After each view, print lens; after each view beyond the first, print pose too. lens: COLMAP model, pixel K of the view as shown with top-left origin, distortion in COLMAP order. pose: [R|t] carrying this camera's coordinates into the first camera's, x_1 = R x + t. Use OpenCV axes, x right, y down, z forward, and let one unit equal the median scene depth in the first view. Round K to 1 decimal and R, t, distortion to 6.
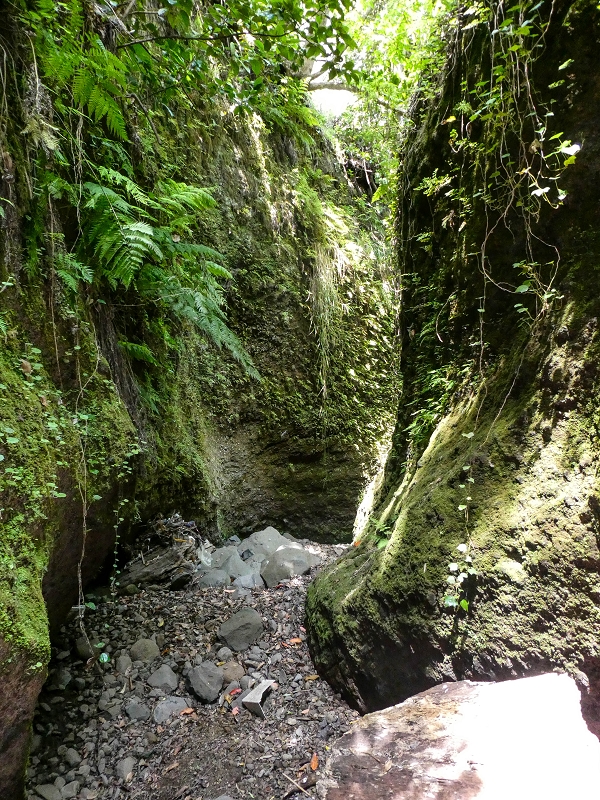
lens RADIAL K [[606.2, 0, 300.7], [0, 606.2, 401.4], [0, 0, 1]] dist [0.060987, -0.045274]
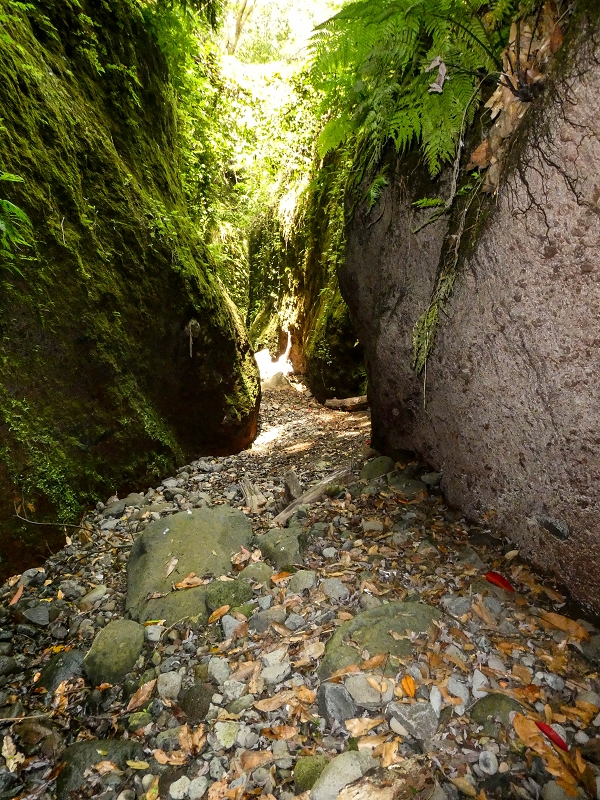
lens RADIAL K [[606.2, 0, 300.3], [0, 606.2, 399.3], [0, 0, 1]] dist [0.060987, -0.045274]
pose [[0.972566, 0.001227, 0.232625, -0.141446], [-0.040251, 0.985791, 0.163082, -0.026365], [-0.229119, -0.167971, 0.958796, -1.000219]]
